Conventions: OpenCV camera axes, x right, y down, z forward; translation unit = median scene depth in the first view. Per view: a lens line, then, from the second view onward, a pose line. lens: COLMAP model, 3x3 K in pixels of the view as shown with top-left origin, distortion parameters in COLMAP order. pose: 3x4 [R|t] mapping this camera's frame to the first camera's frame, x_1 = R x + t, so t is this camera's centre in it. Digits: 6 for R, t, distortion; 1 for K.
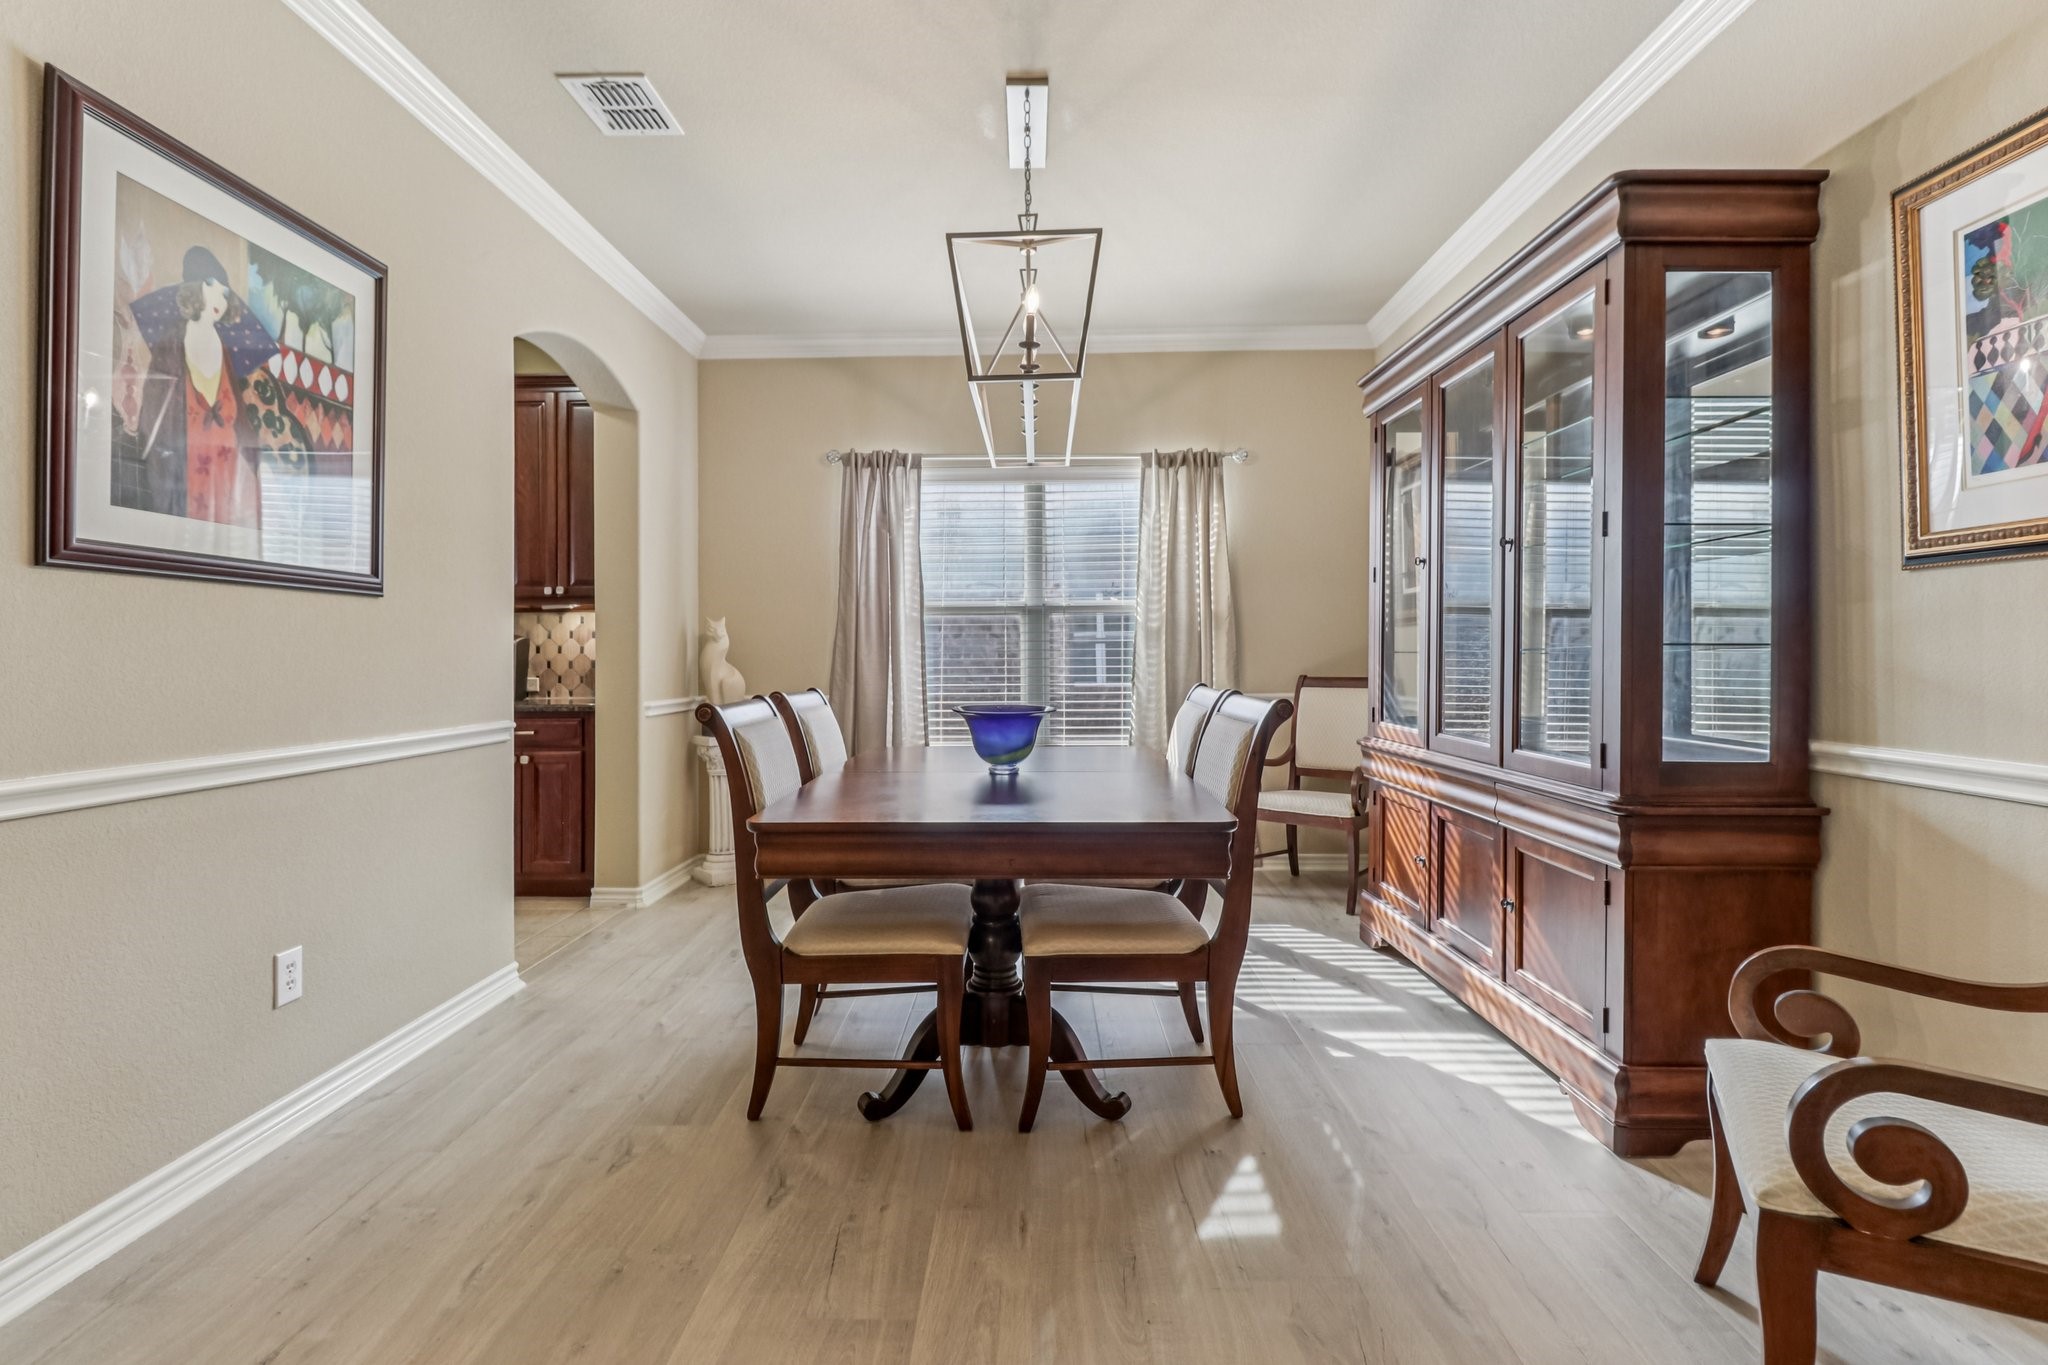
lens RADIAL K [[954.9, 0, 1021.7], [0, 954.9, 649.8], [0, 0, 1]] dist [0.020016, -0.015010]
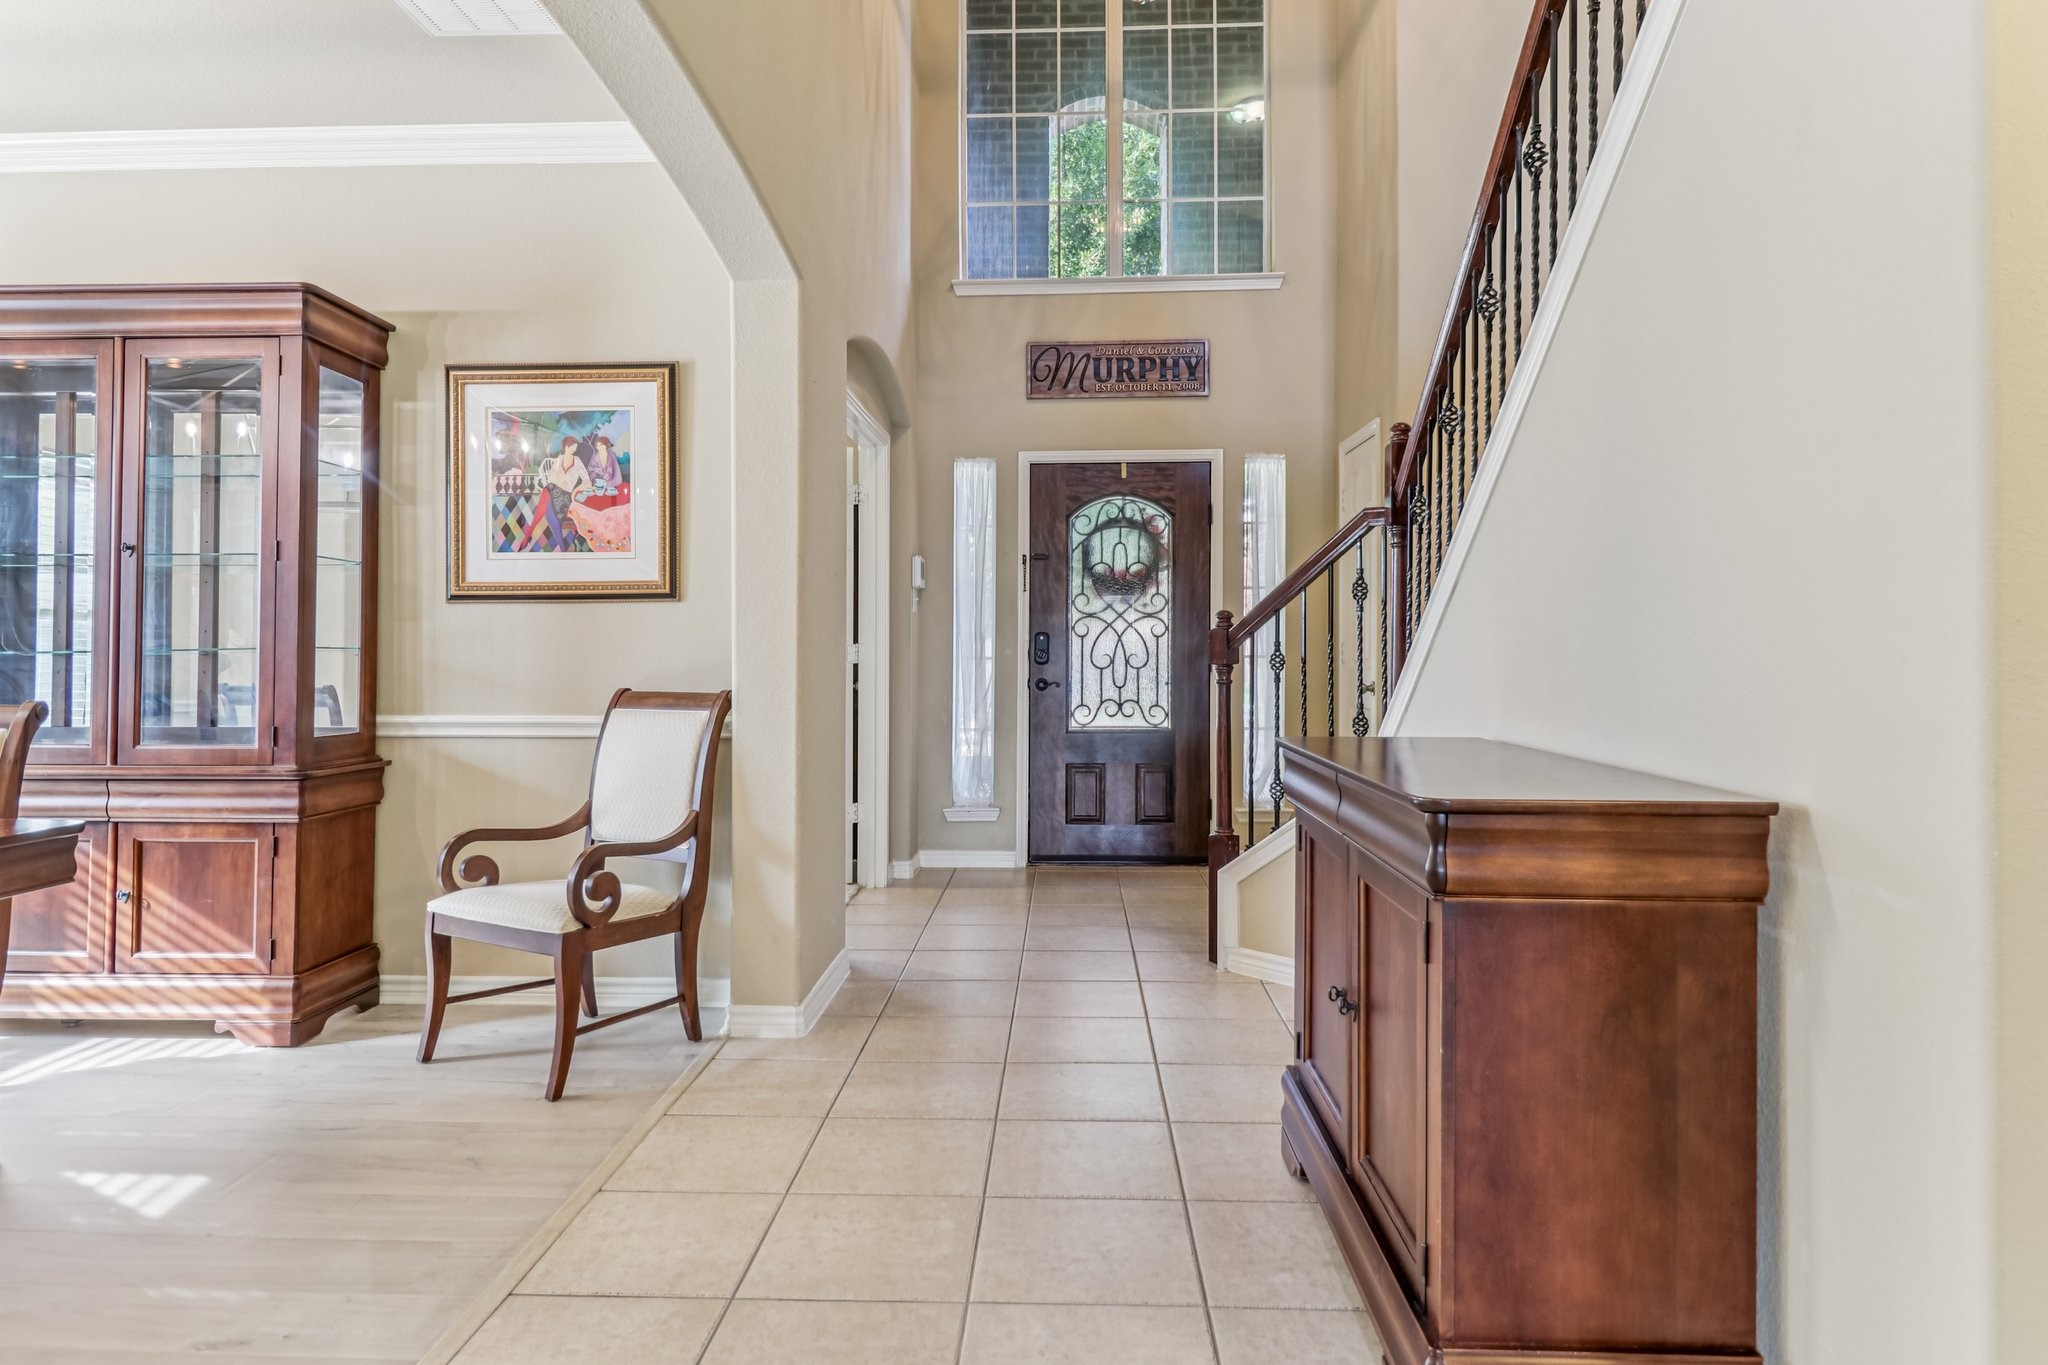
lens RADIAL K [[1231.2, 0, 1021.0], [0, 1231.2, 649.7], [0, 0, 1]] dist [-0.000301, -0.000155]
pose [[0.019270, 0.007166, 0.999789, -1.048579], [-0.004937, 0.999963, -0.007072, 0.004656], [-0.999802, -0.004800, 0.019305, 0.003333]]
